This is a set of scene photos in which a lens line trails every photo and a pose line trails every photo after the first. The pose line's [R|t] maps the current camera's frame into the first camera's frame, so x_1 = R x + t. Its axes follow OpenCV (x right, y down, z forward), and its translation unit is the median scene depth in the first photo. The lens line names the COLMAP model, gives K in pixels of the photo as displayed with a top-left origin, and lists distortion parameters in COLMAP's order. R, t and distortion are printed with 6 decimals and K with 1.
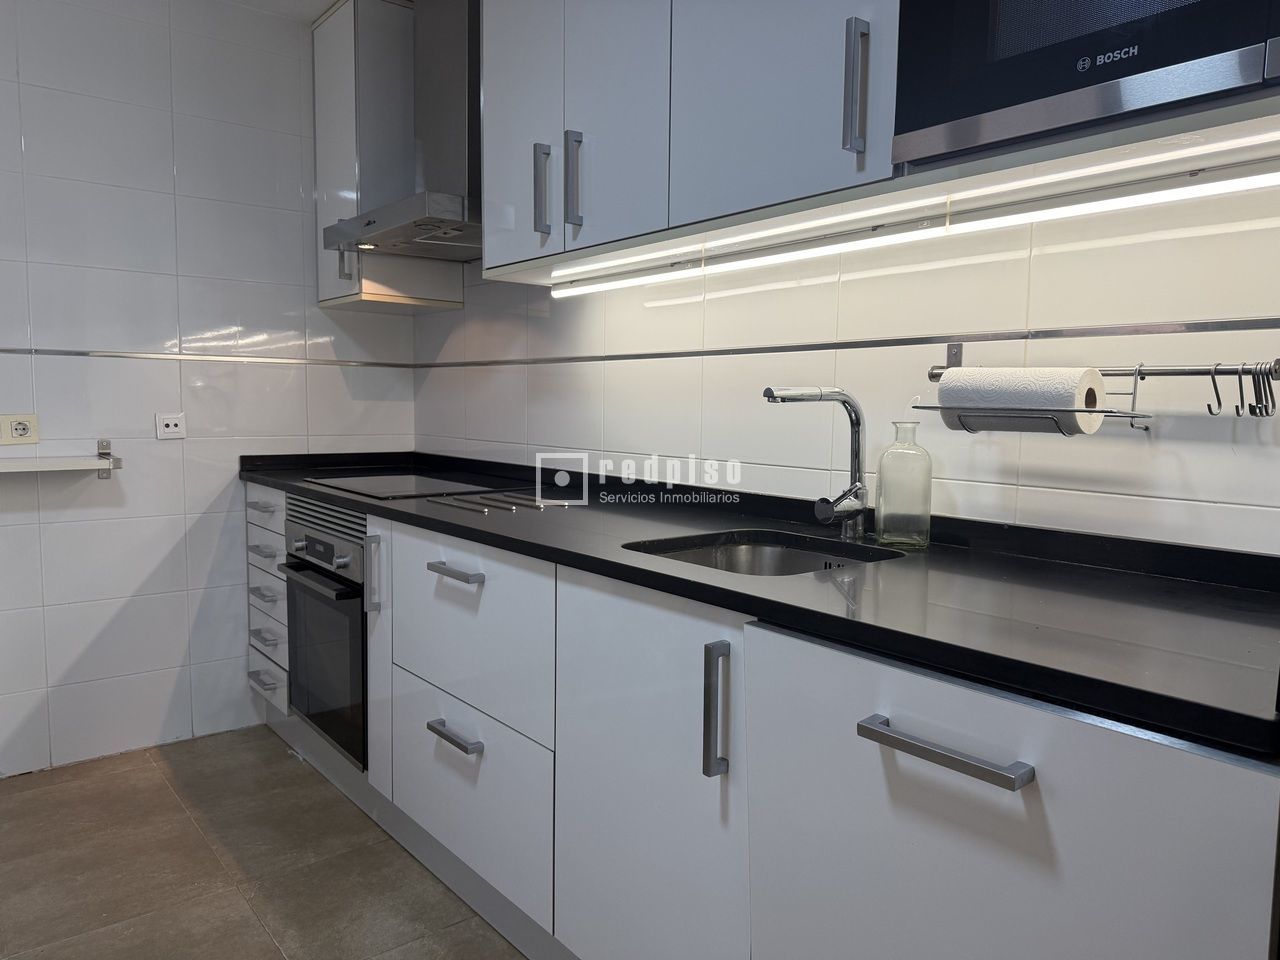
lens RADIAL K [[933.6, 0, 640.4], [0, 933.6, 479.1], [0, 0, 1]] dist [0.024033, -0.007210]
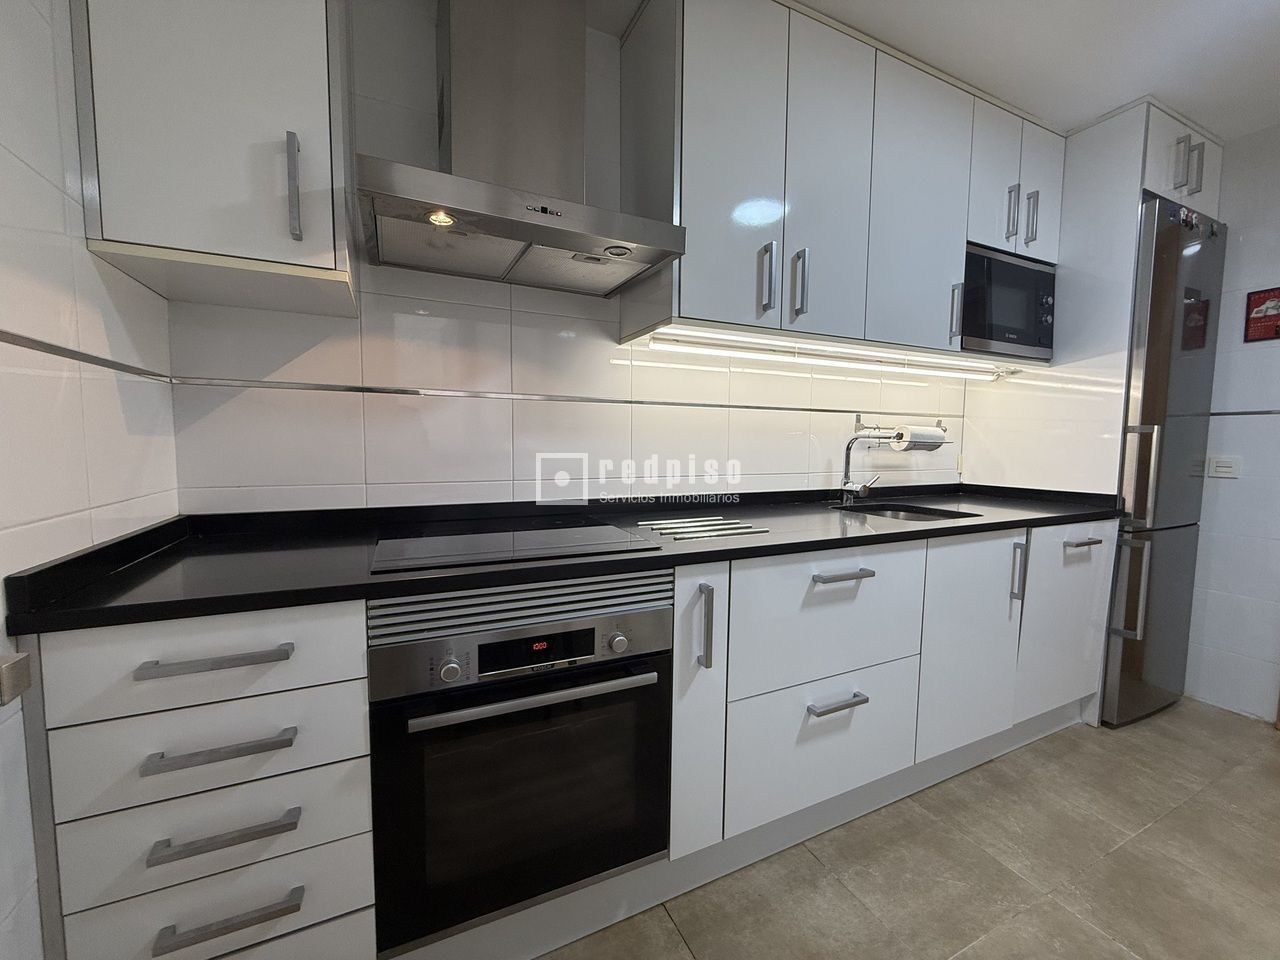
lens RADIAL K [[520.8, 0, 642.7], [0, 520.8, 477.4], [0, 0, 1]] dist [0.004130, 0.000816]
pose [[0.203638, -0.082557, 0.975559, -0.892232], [0.072693, 0.994963, 0.069025, -0.097108], [-0.976344, 0.056860, 0.208613, 1.063402]]
